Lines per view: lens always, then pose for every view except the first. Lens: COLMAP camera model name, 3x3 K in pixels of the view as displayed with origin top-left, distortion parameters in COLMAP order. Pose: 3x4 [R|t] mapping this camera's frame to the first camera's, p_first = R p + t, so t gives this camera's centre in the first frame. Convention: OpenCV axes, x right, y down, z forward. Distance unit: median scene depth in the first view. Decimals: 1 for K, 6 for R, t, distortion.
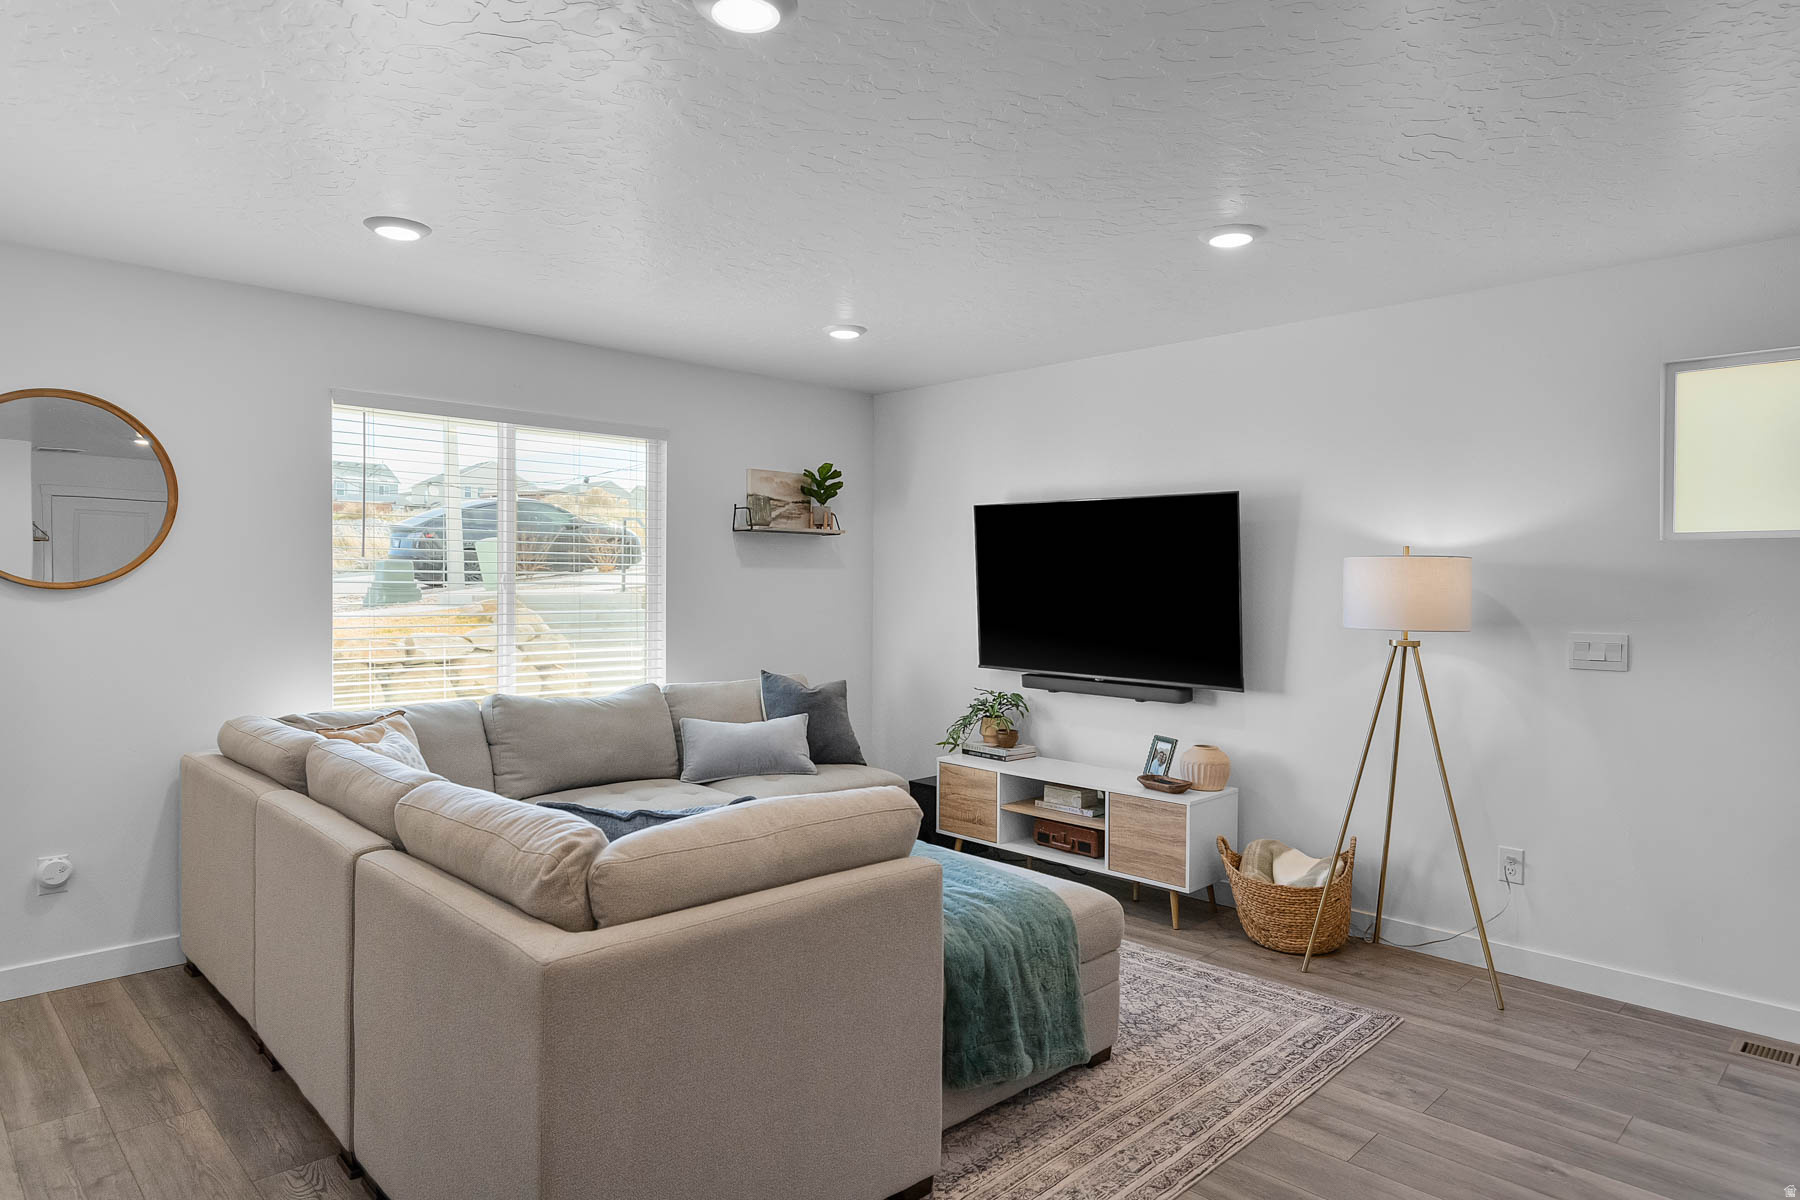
lens RADIAL K [[1064.4, 0, 900.0], [0, 1064.4, 600.0], [0, 0, 1]] dist [0.003694, 0.001537]
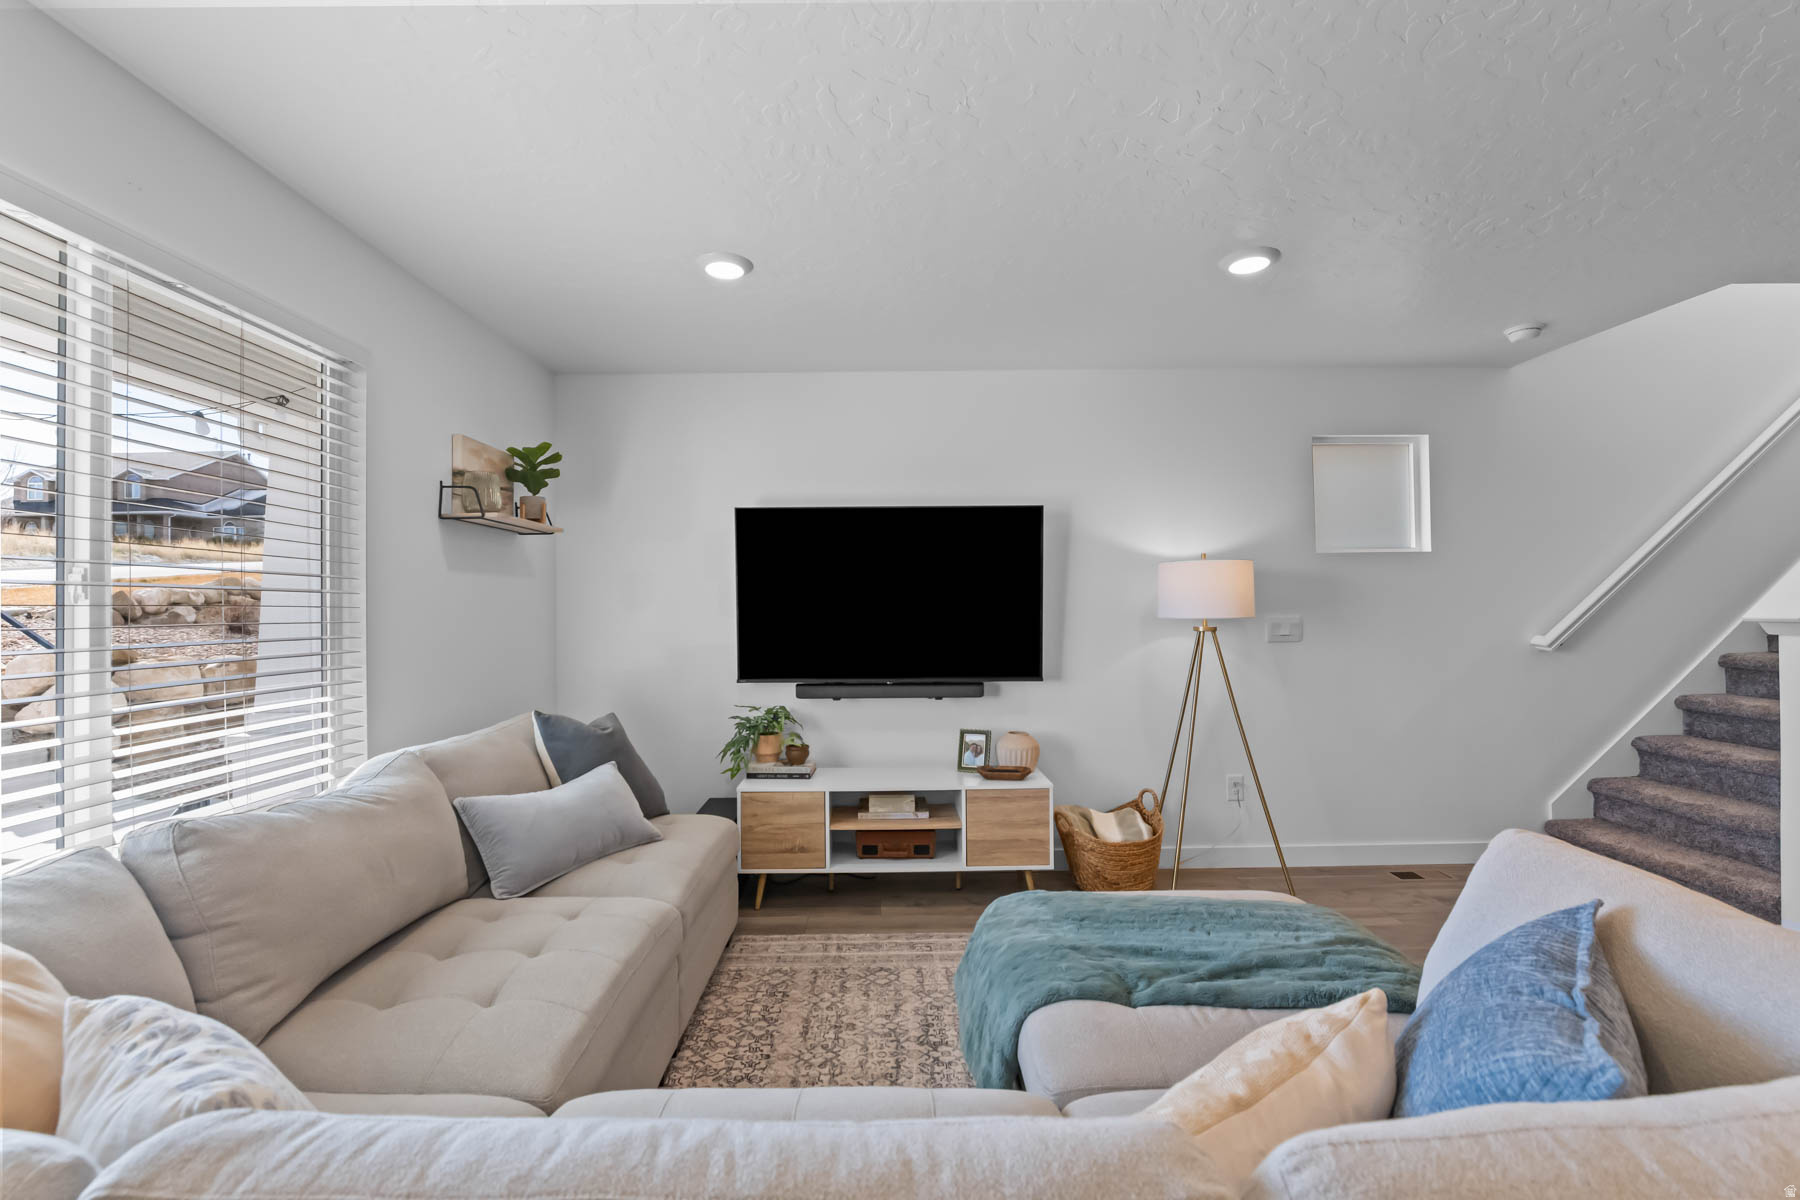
lens RADIAL K [[779.1, 0, 900.0], [0, 779.1, 600.0], [0, 0, 1]] dist [0.000041, -0.006391]
pose [[0.694277, -0.011562, 0.719615, -0.363781], [0.029483, 0.999489, -0.012386, 0.004683], [-0.719104, 0.029816, 0.694263, 0.490278]]
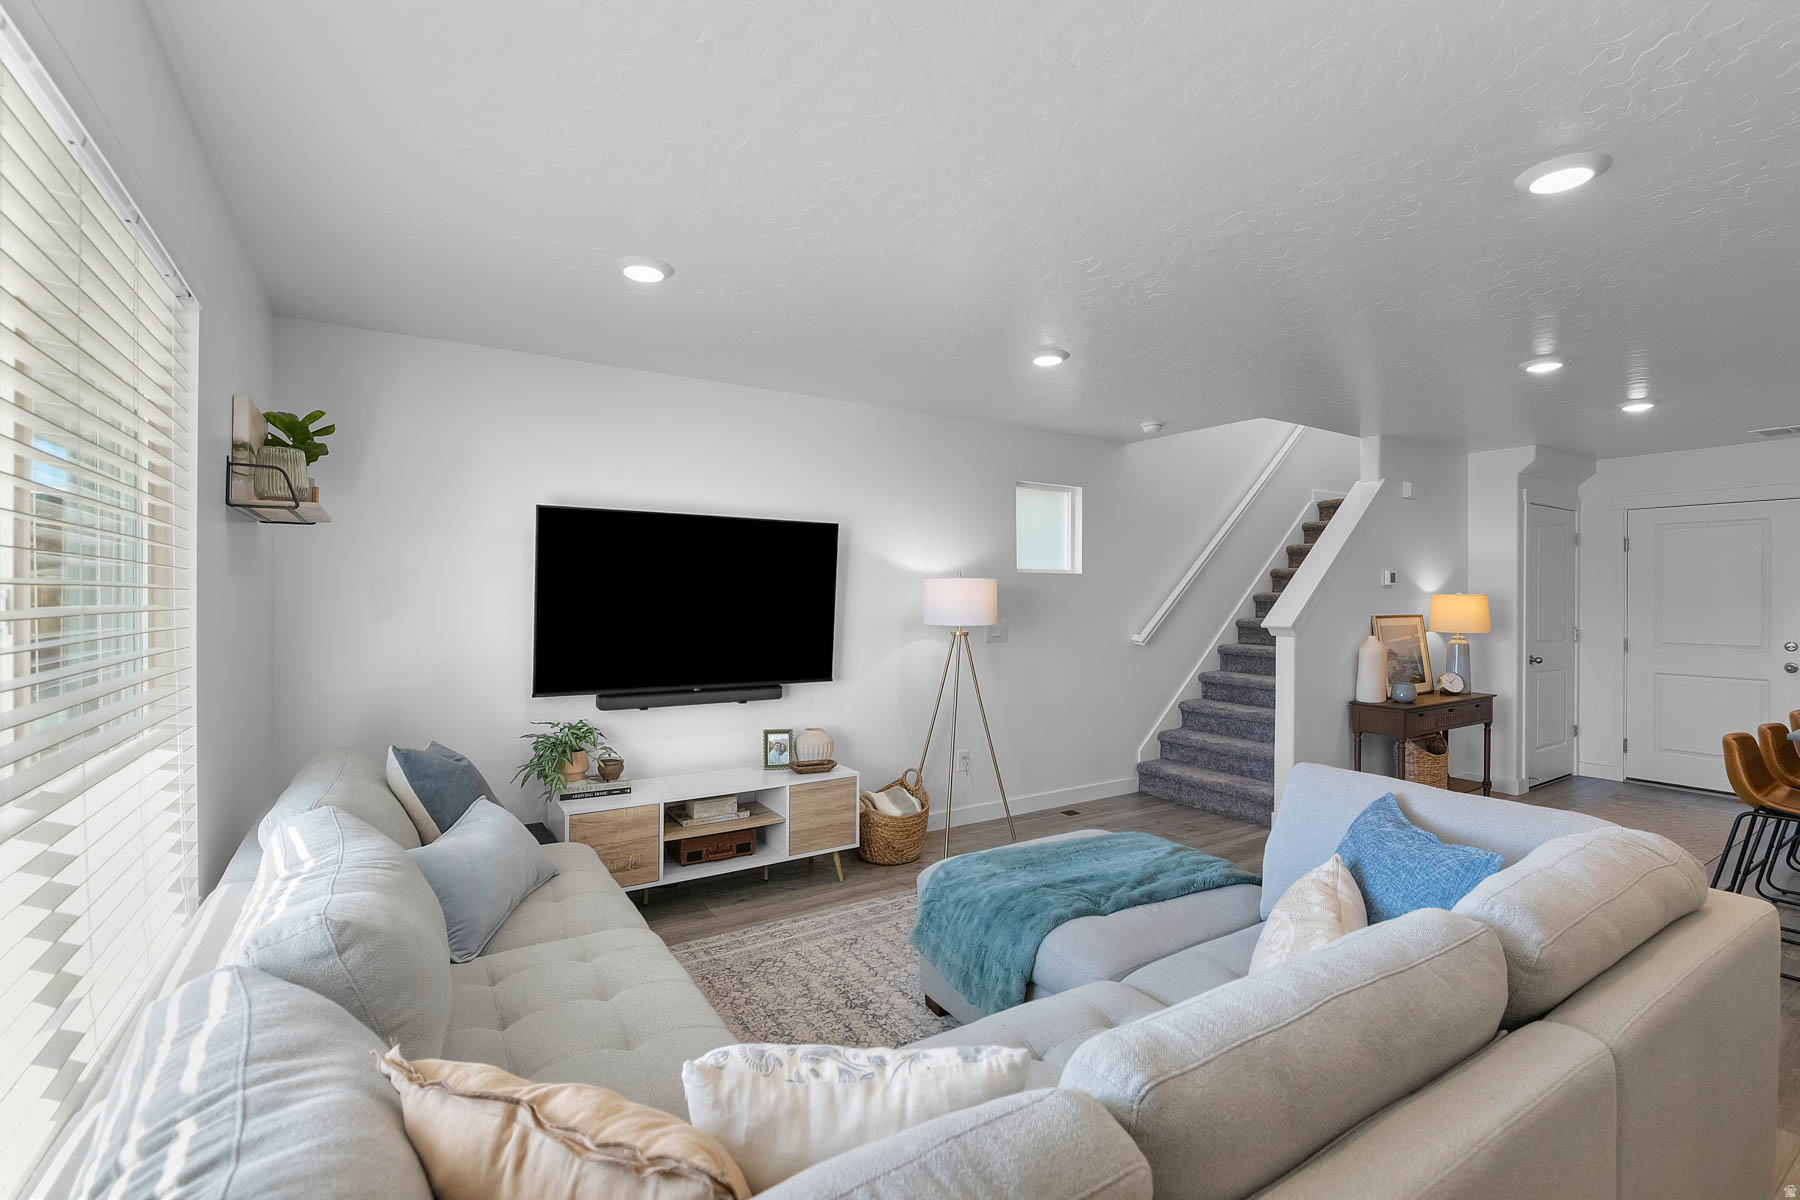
lens RADIAL K [[787.9, 0, 900.0], [0, 787.9, 600.0], [0, 0, 1]] dist [-0.001343, -0.000258]
pose [[0.209808, -0.016098, 0.977610, -0.545140], [0.012771, 0.999824, 0.013723, -0.021305], [-0.977659, 0.009606, 0.209977, 0.674426]]
